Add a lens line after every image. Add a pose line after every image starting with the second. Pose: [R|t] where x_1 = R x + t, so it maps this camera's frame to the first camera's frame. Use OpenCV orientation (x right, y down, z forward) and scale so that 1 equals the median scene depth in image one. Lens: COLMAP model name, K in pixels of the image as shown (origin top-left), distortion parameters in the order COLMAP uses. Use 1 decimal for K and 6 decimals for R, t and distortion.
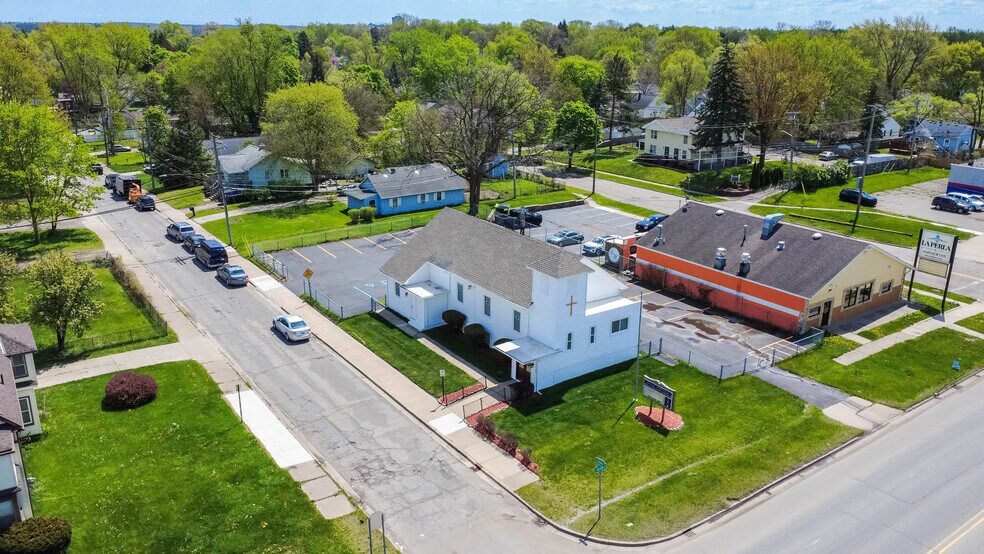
lens RADIAL K [[771.8, 0, 499.7], [0, 771.8, 277.4], [0, 0, 1]] dist [0.004887, 0.003690]
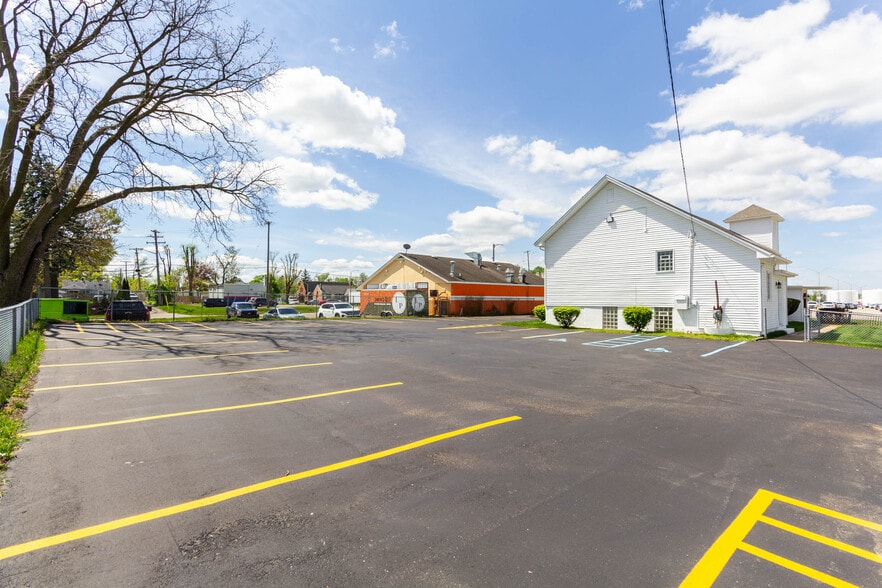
lens RADIAL K [[412.0, 0, 441.0], [0, 412.0, 294.0], [0, 0, 1]] dist [-0.001240, -0.000027]
pose [[-0.110721, 0.001448, 0.993851, -0.418348], [0.306608, 0.951271, 0.032772, -0.061089], [-0.945374, 0.308351, -0.105769, 1.345565]]
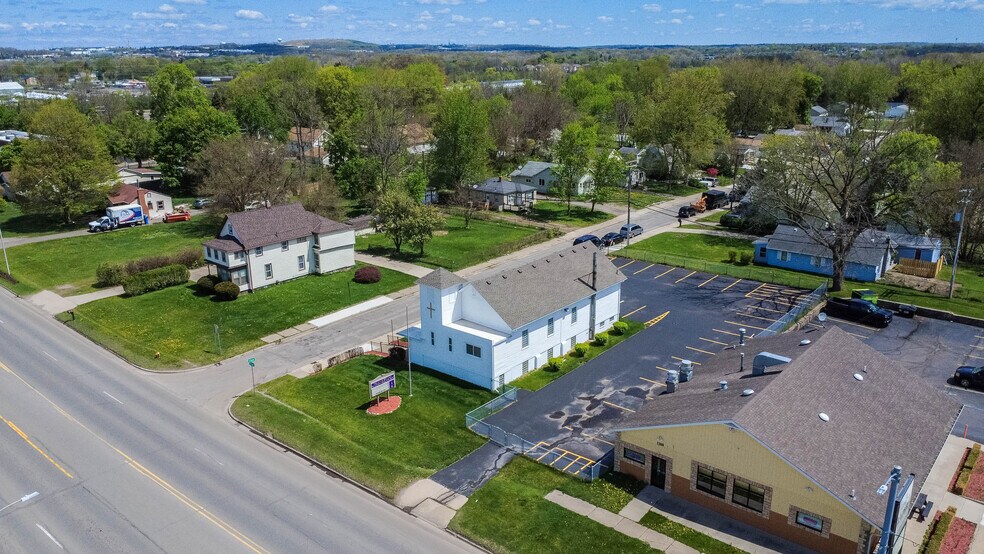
lens RADIAL K [[752.2, 0, 492.0], [0, 752.2, 277.0], [0, 0, 1]] dist [0.001378, 0.000792]
pose [[0.242781, 0.270338, -0.931652, 1.089769], [-0.289331, 0.936854, 0.196450, -0.249041], [0.925929, 0.221862, 0.305667, 0.609225]]
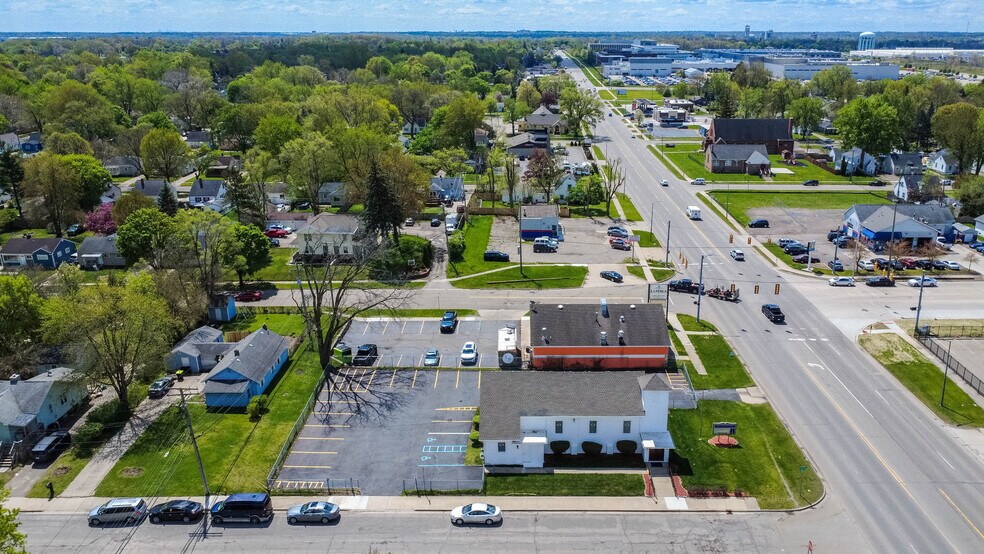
lens RADIAL K [[755.3, 0, 533.1], [0, 755.3, 255.9], [0, 0, 1]] dist [0.004527, -0.000182]
pose [[0.572834, -0.244282, 0.782424, -1.077234], [0.258209, 0.959737, 0.110599, -0.442627], [-0.777939, 0.138674, 0.612846, 0.171004]]
